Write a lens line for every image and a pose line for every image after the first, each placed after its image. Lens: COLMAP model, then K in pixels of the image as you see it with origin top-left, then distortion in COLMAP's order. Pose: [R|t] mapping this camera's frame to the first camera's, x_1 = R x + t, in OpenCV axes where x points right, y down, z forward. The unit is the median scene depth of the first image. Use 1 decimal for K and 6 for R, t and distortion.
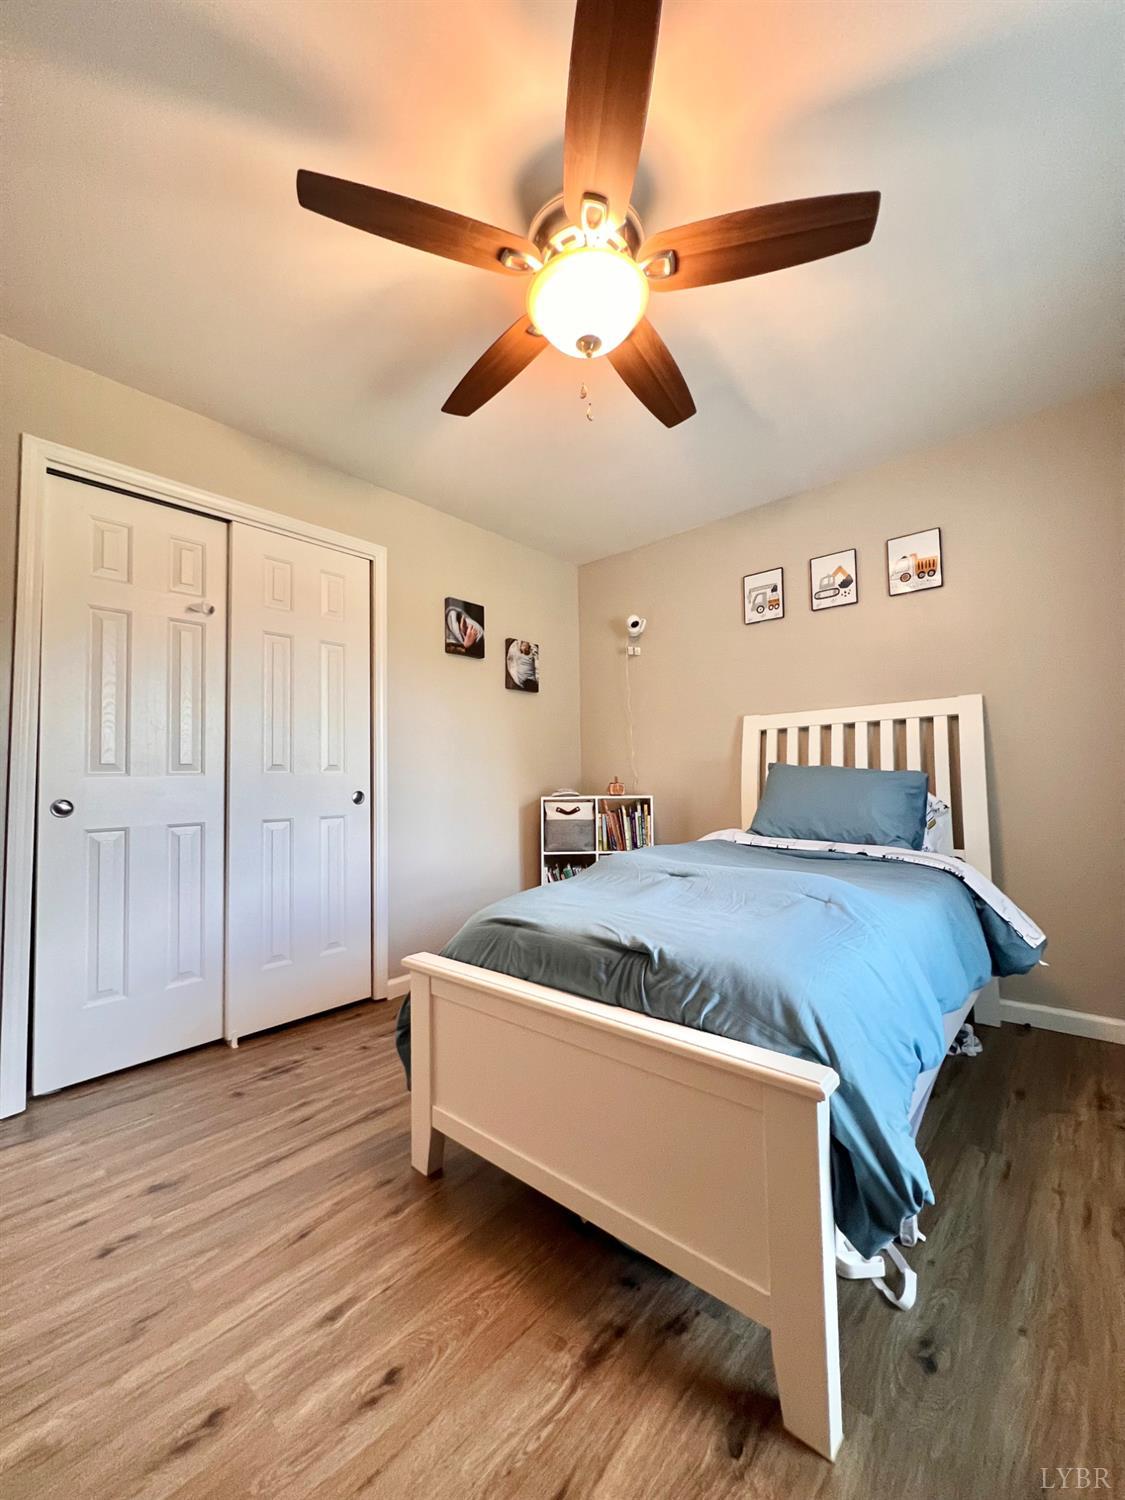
lens RADIAL K [[596.7, 0, 563.4], [0, 596.7, 754.4], [0, 0, 1]] dist [-0.002281, -0.000002]
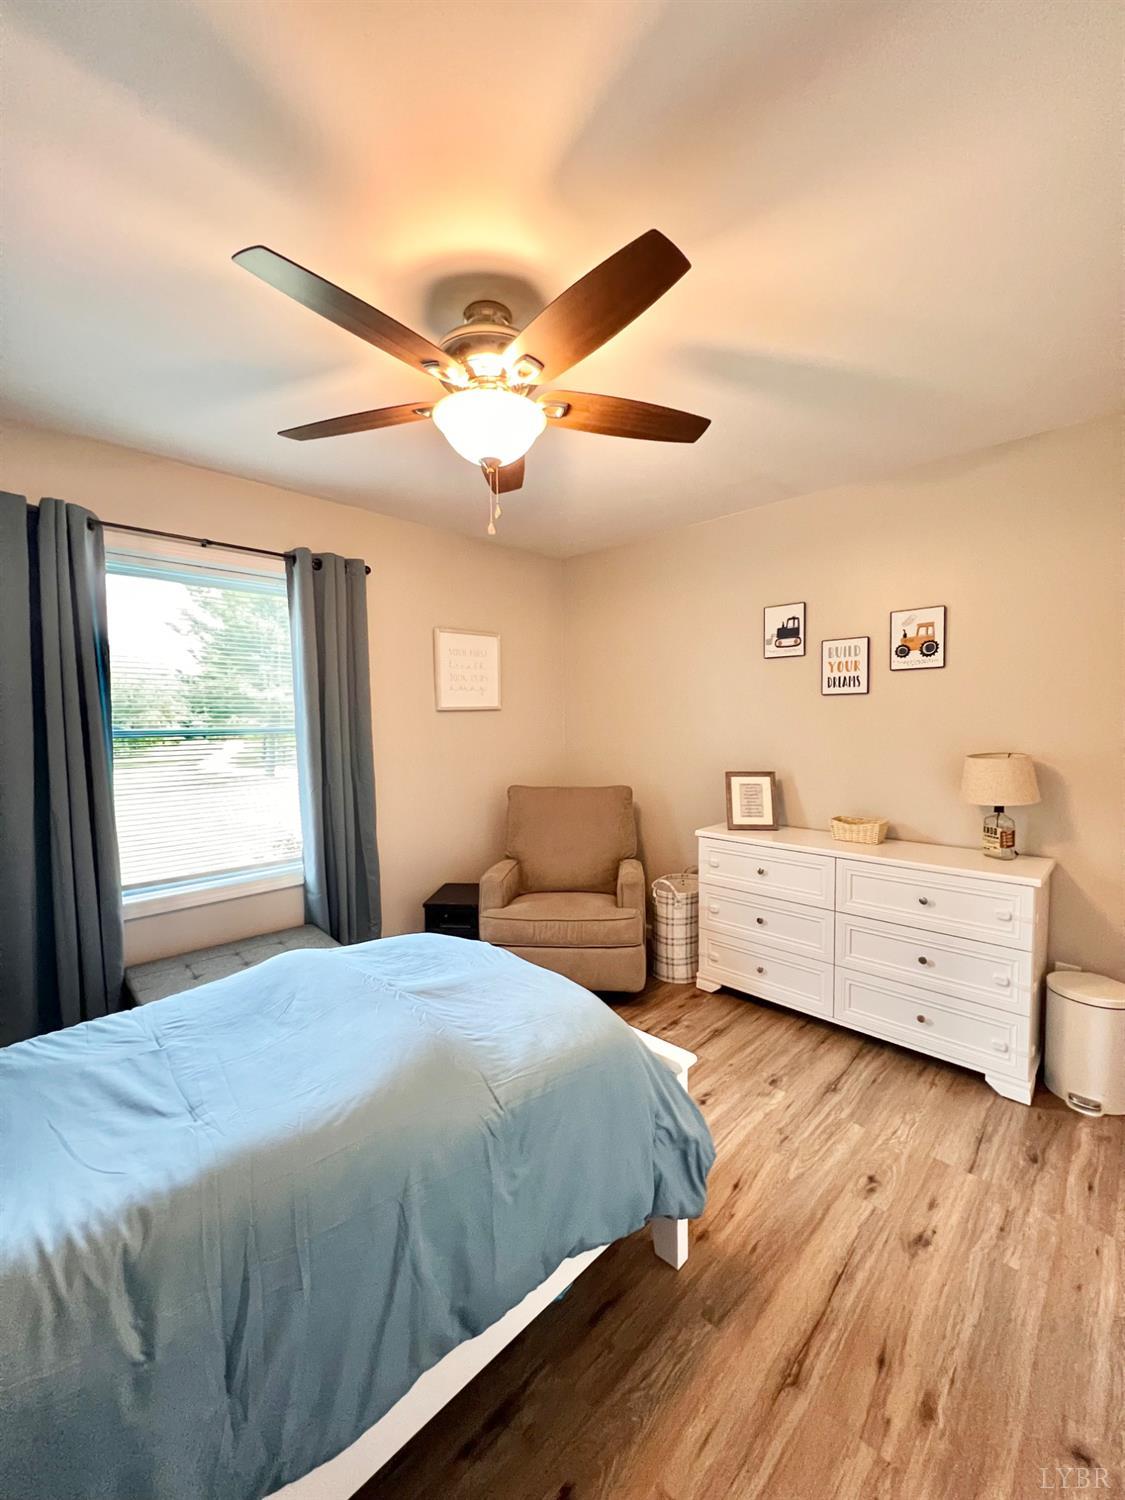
lens RADIAL K [[596.7, 0, 567.6], [0, 596.7, 757.8], [0, 0, 1]] dist [-0.002281, -0.000002]
pose [[-0.998973, 0.014888, 0.042805, -0.130290], [0.015214, 0.999858, 0.007302, -0.123473], [-0.042690, 0.007945, -0.999057, 2.077307]]
